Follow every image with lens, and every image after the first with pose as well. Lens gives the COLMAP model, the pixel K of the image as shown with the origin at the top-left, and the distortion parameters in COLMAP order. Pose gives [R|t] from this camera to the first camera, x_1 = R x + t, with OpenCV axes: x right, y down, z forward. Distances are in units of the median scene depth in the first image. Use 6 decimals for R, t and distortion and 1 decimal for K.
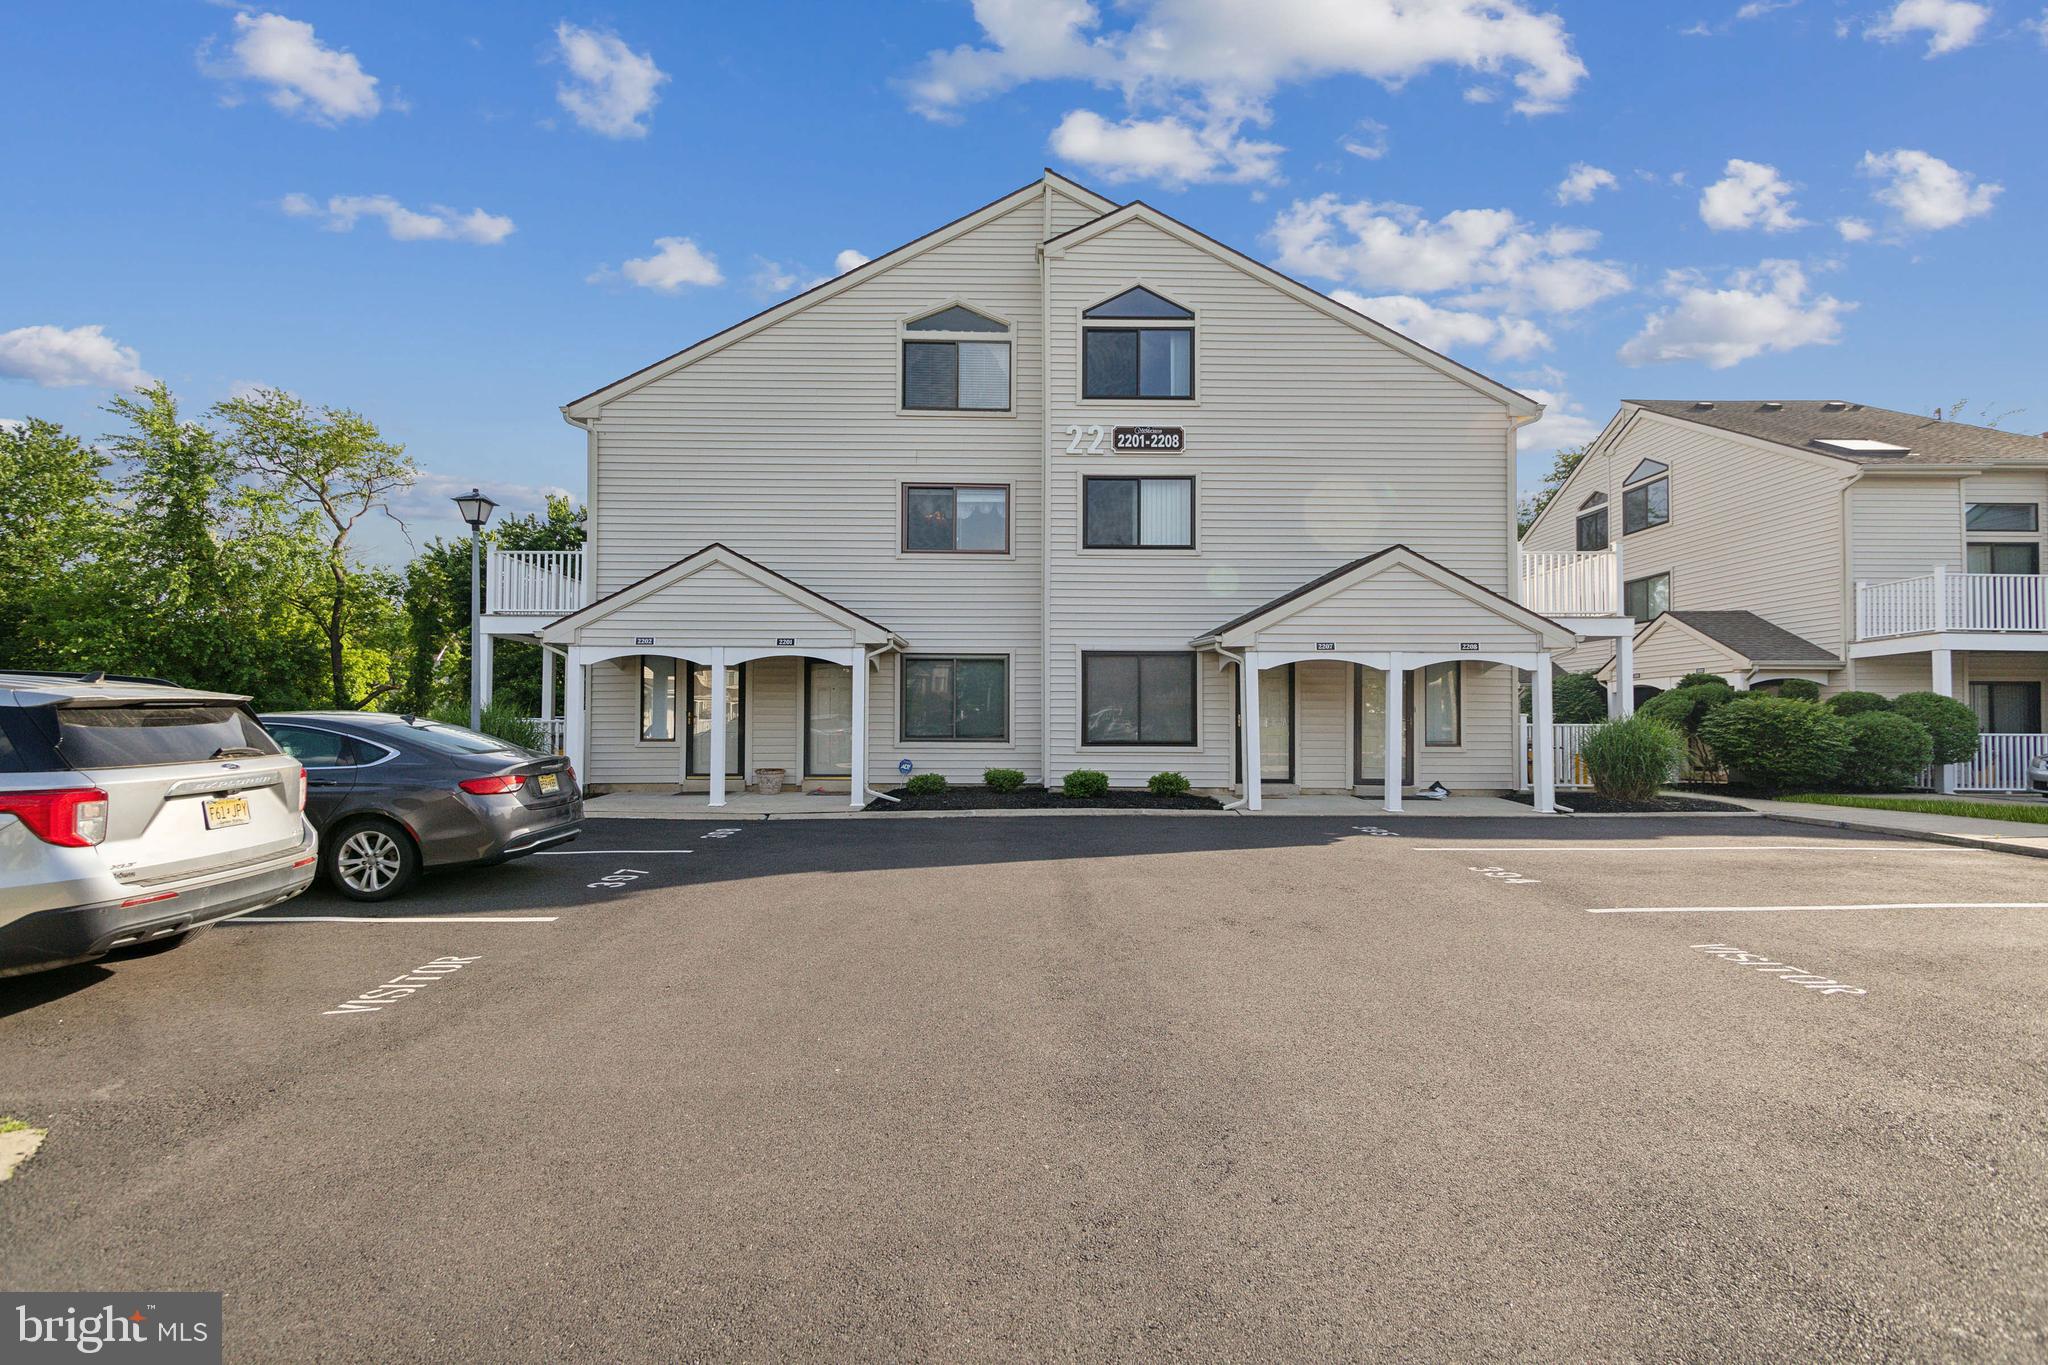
lens RADIAL K [[968.9, 0, 1021.9], [0, 968.9, 687.3], [0, 0, 1]] dist [0.022432, -0.012528]
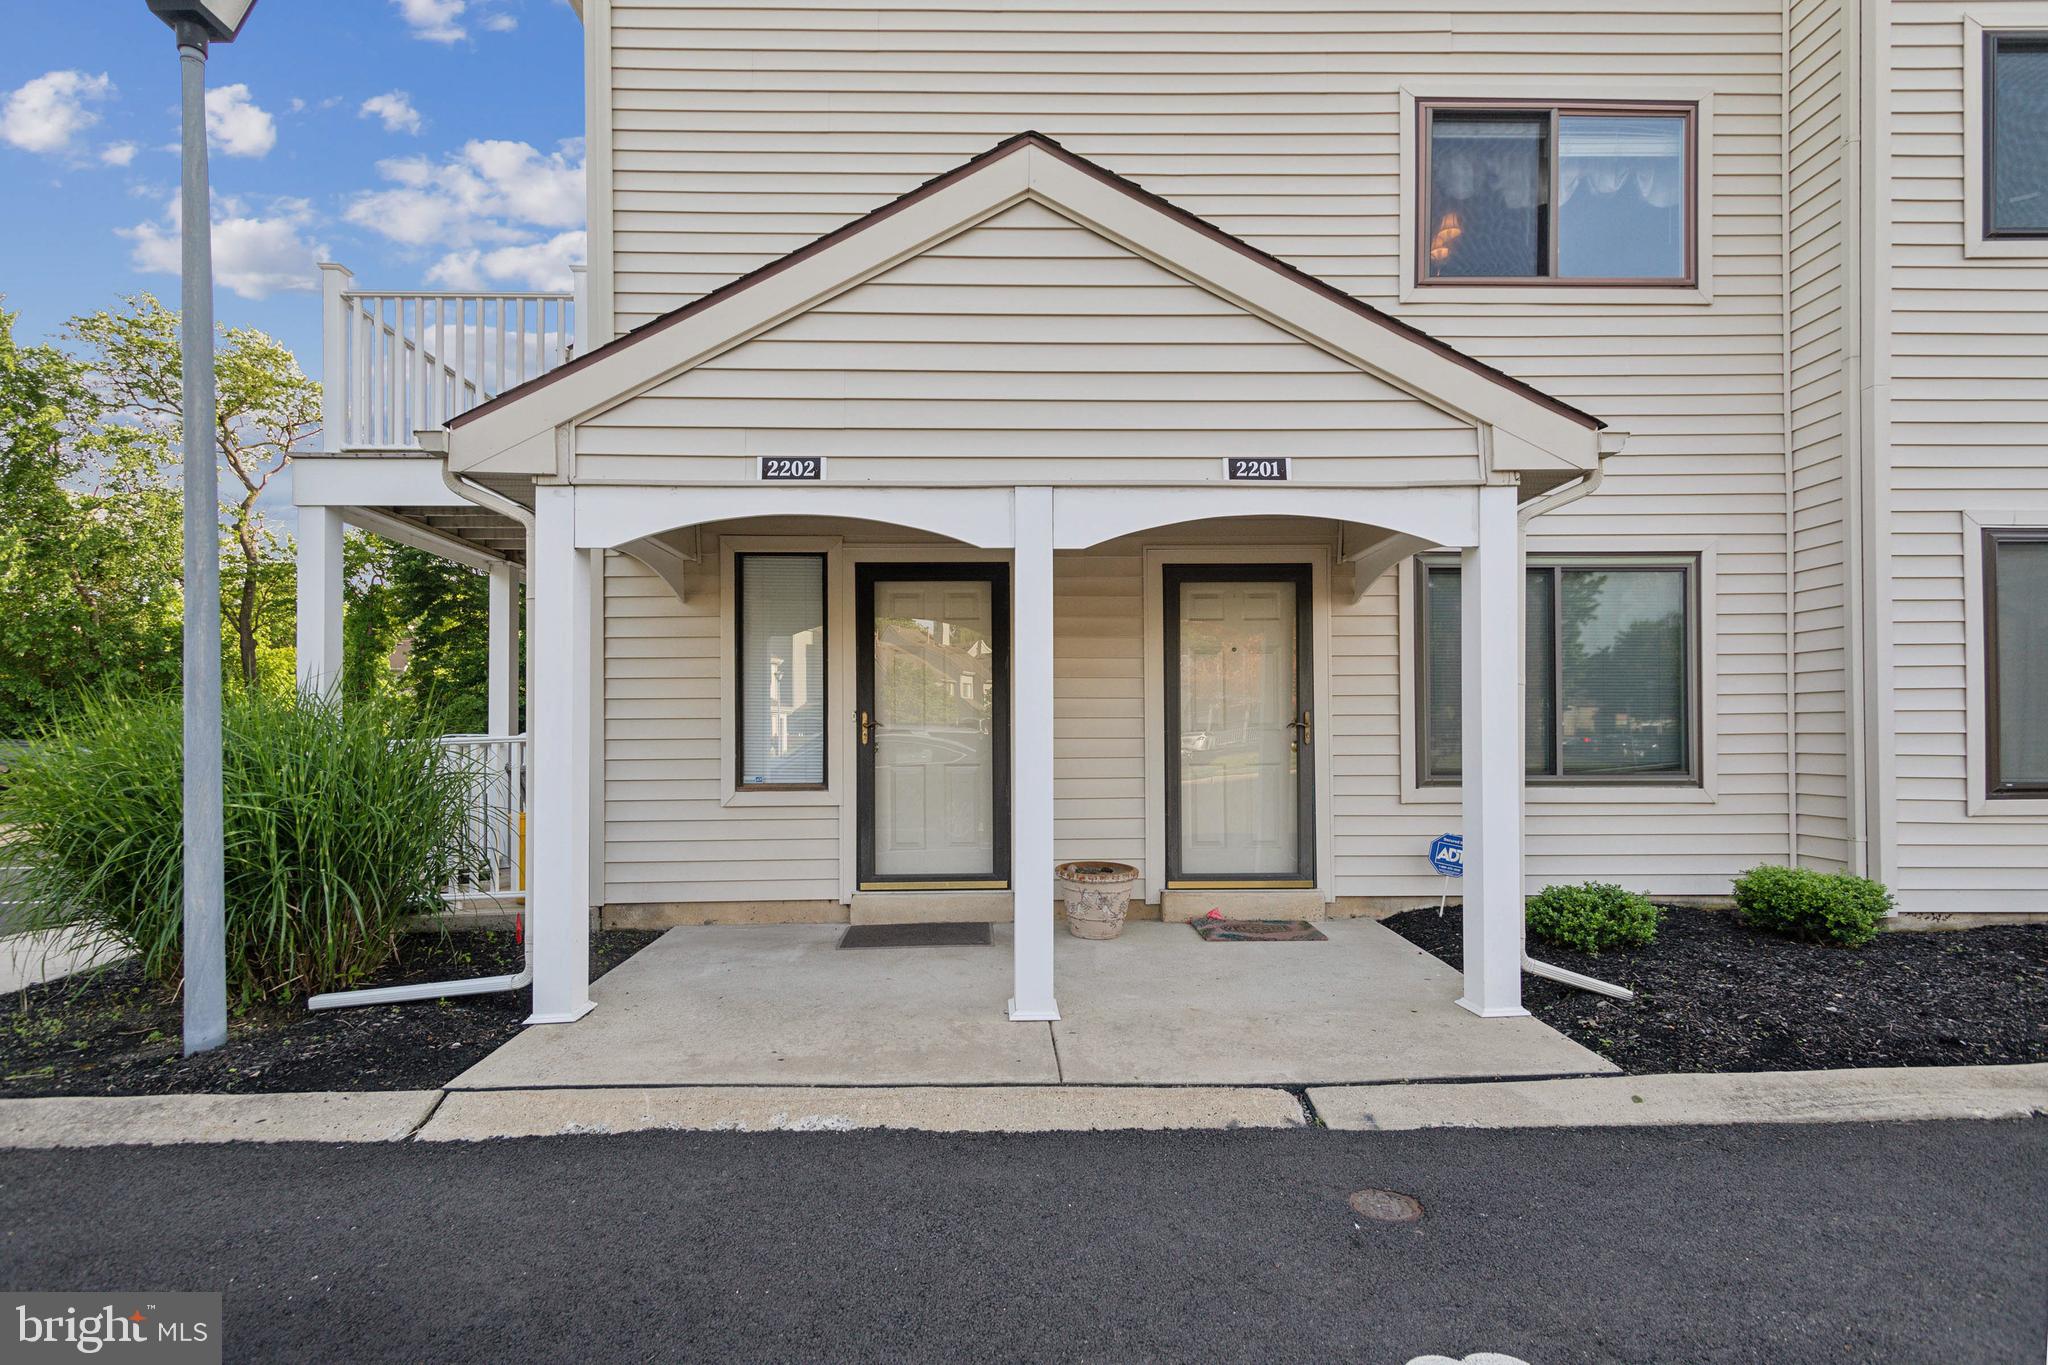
lens RADIAL K [[977.2, 0, 1012.1], [0, 977.2, 728.7], [0, 0, 1]] dist [0.014994, -0.000533]
pose [[0.999975, -0.006667, -0.002160, -0.278478], [0.006720, 0.999649, 0.025623, 0.022131], [0.001988, -0.025637, 0.999669, 0.607234]]
